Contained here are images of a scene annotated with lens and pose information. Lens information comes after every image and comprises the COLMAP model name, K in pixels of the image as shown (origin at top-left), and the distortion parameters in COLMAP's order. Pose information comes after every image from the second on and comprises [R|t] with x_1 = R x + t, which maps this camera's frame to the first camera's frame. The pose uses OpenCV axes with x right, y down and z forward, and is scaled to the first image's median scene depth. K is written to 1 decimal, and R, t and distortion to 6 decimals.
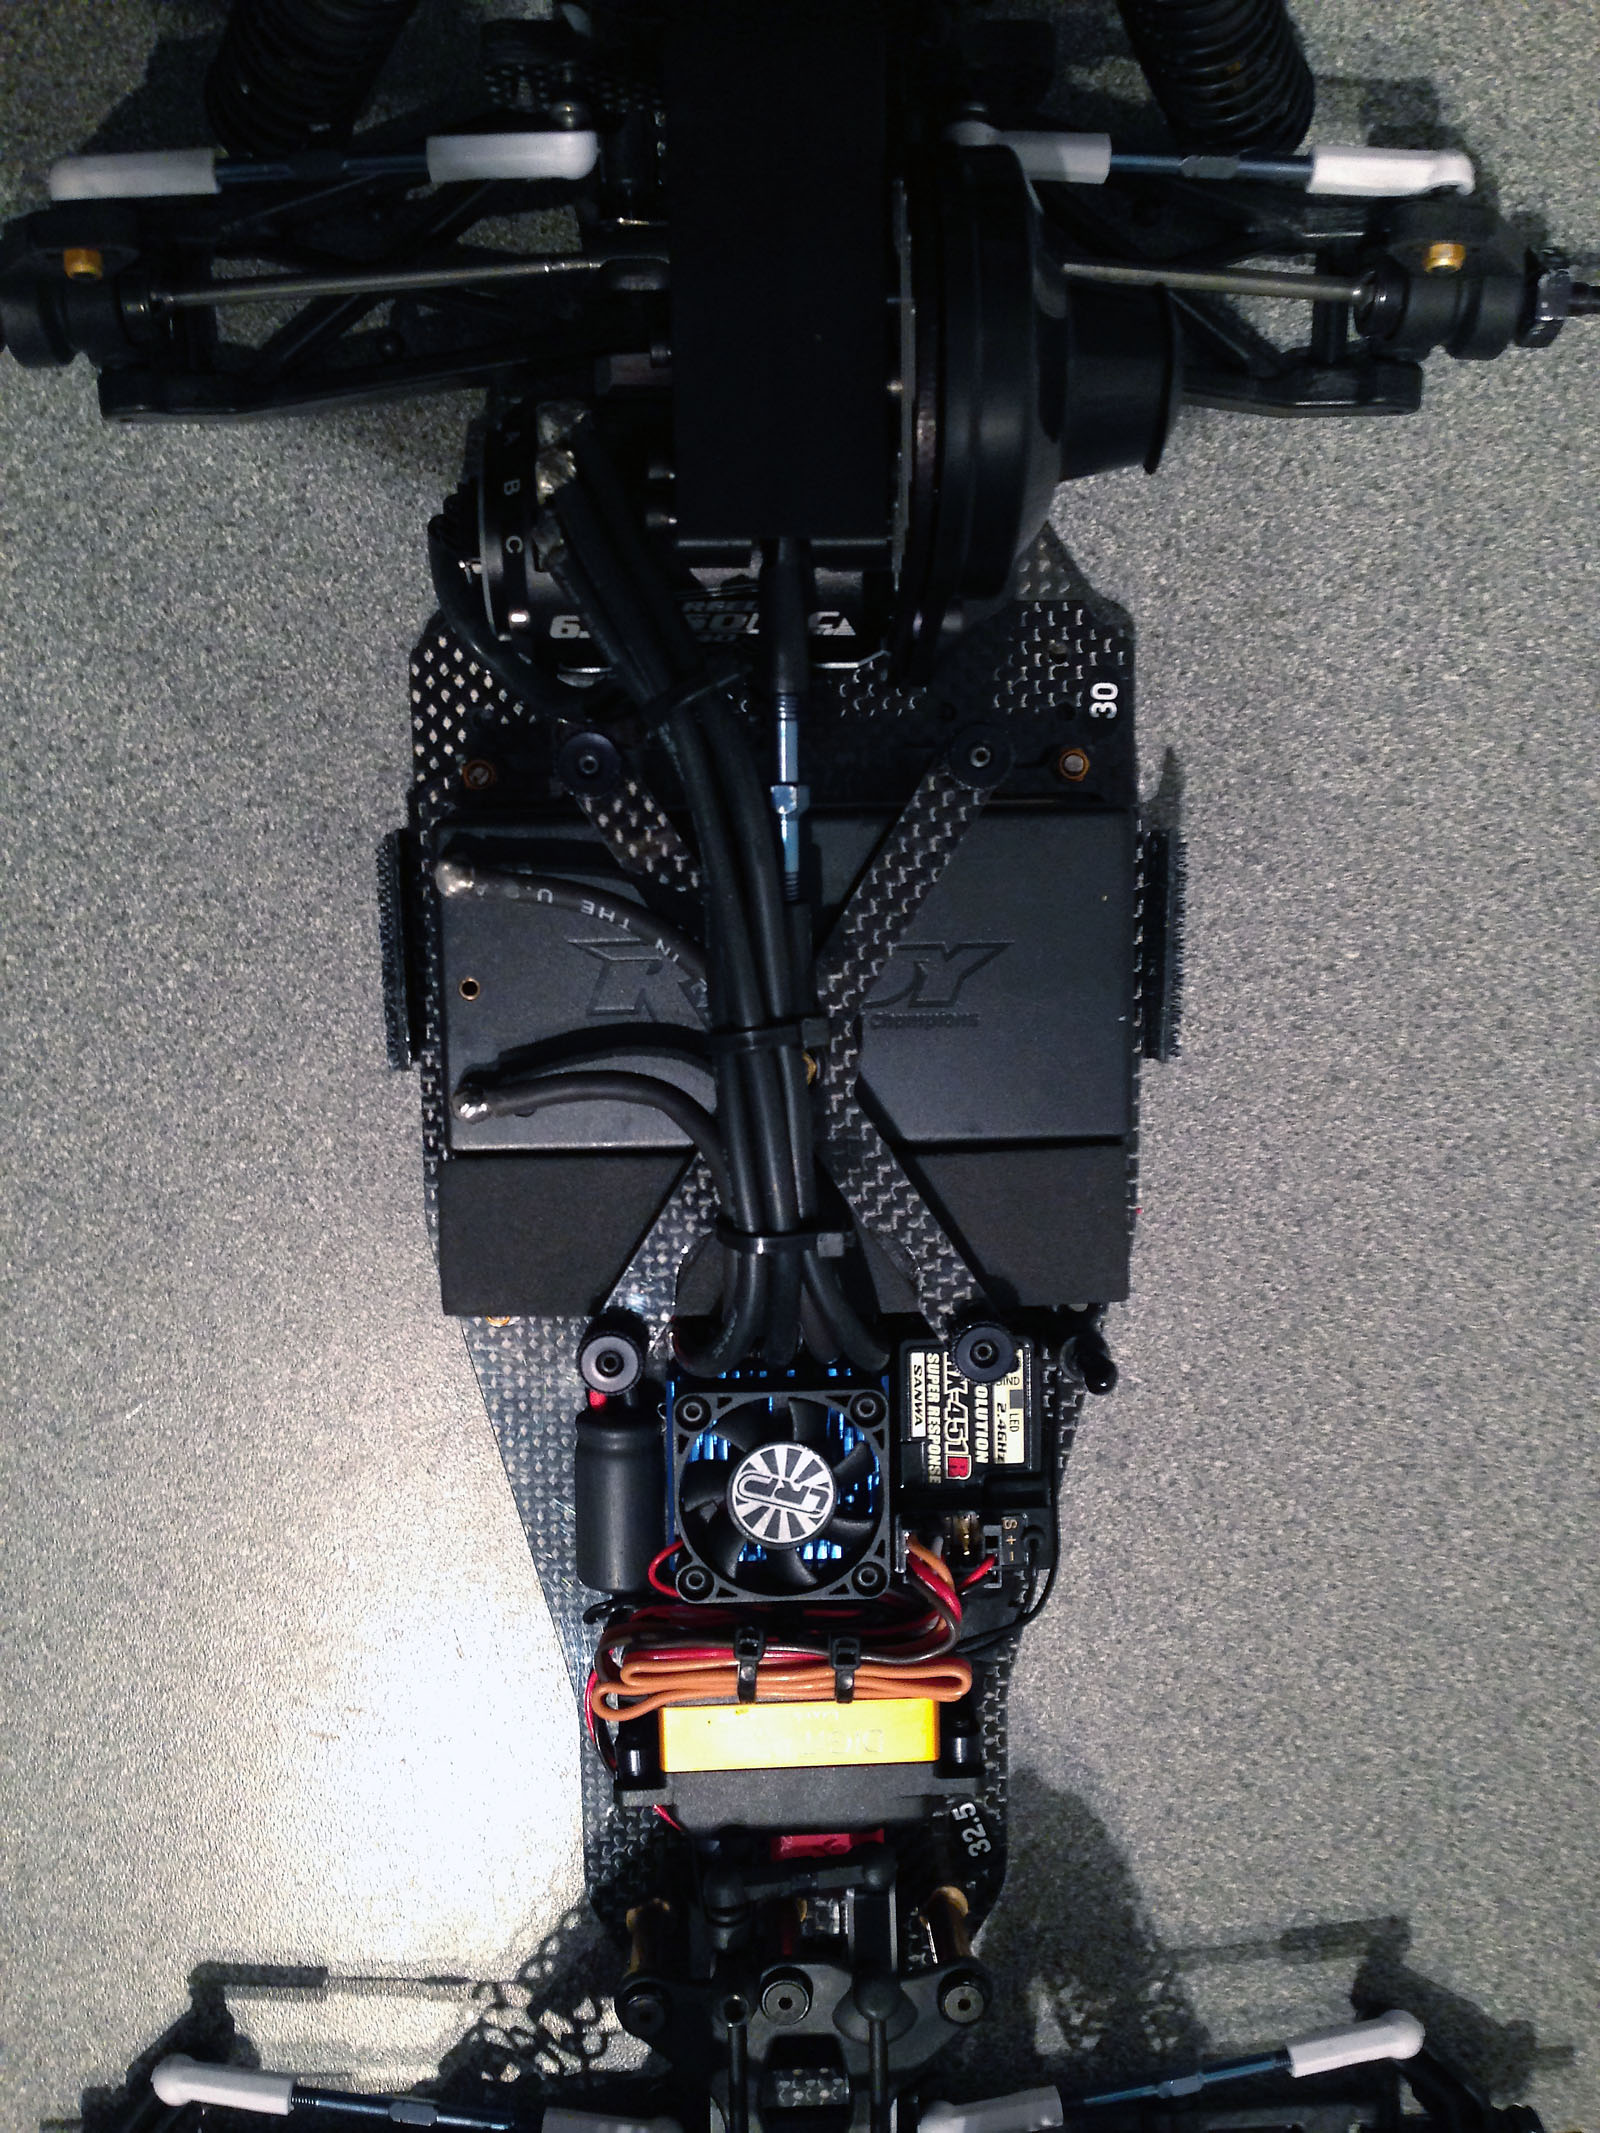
lens RADIAL K [[2008.6, 0, 800.0], [0, 2008.6, 1066.5], [0, 0, 1]] dist [0.126327, -0.292601]
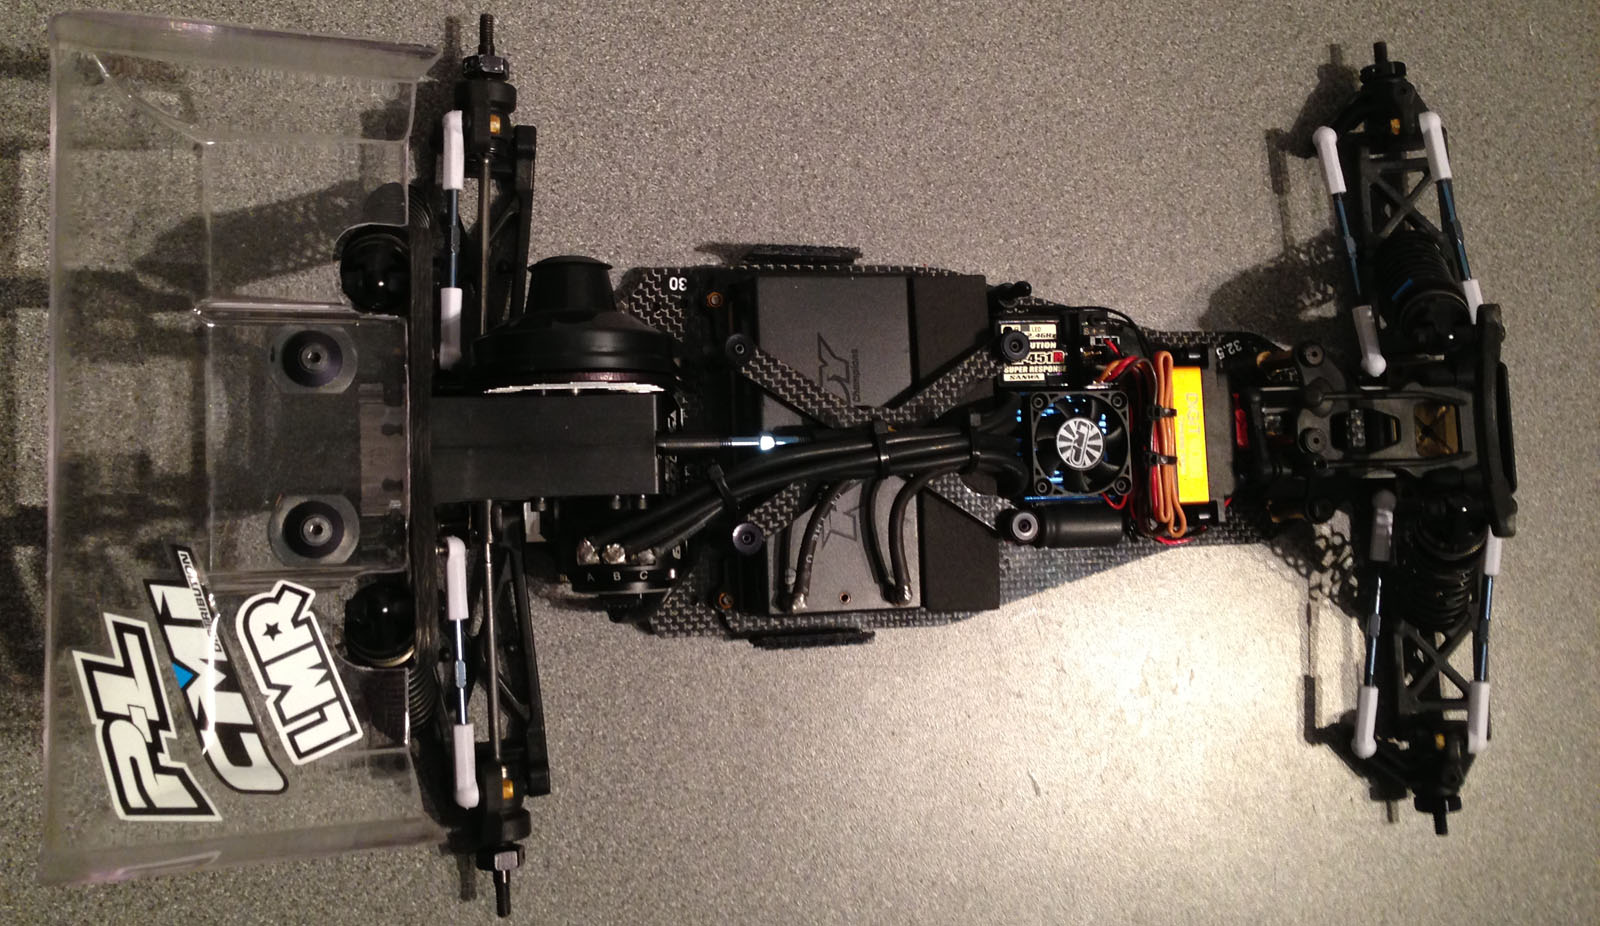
lens RADIAL K [[1629.9, 0, 740.8], [0, 1629.9, 384.7], [0, 0, 1]] dist [0.060360, -0.035637]
pose [[-0.008624, -0.998895, 0.046198, -0.021286], [0.994500, -0.003745, 0.104665, -0.283342], [-0.104376, 0.046847, 0.993434, -0.573157]]
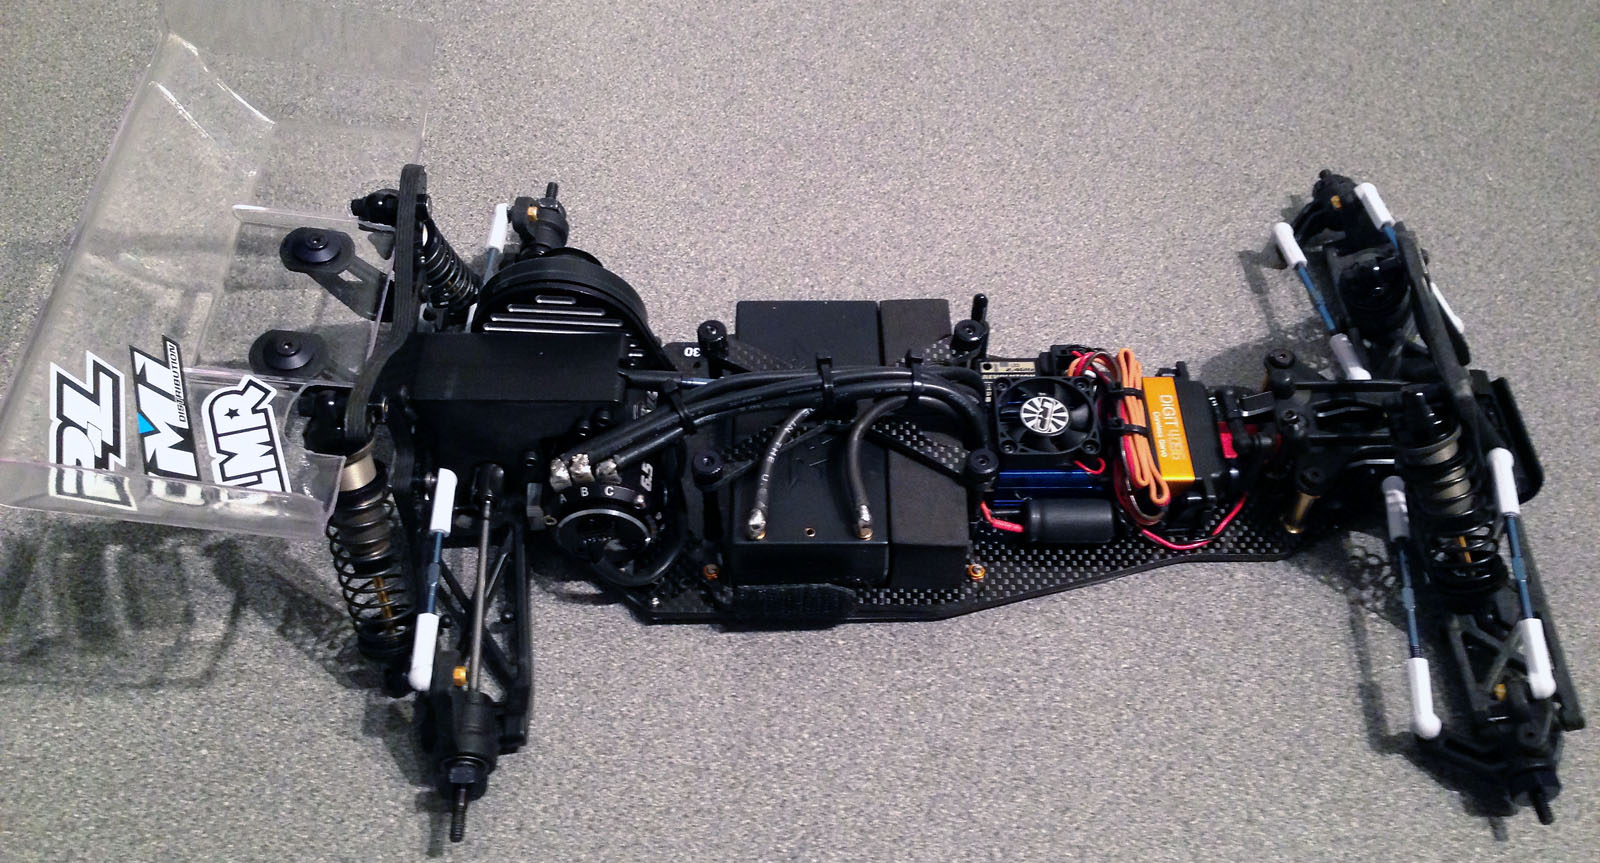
lens RADIAL K [[1495.4, 0, 801.3], [0, 1495.4, 394.8], [0, 0, 1]] dist [0.069114, -0.111753]
pose [[0.011351, -0.801939, 0.597298, -0.887925], [0.992510, -0.063625, -0.104286, 0.112955], [0.121634, 0.594008, 0.795211, -0.301100]]
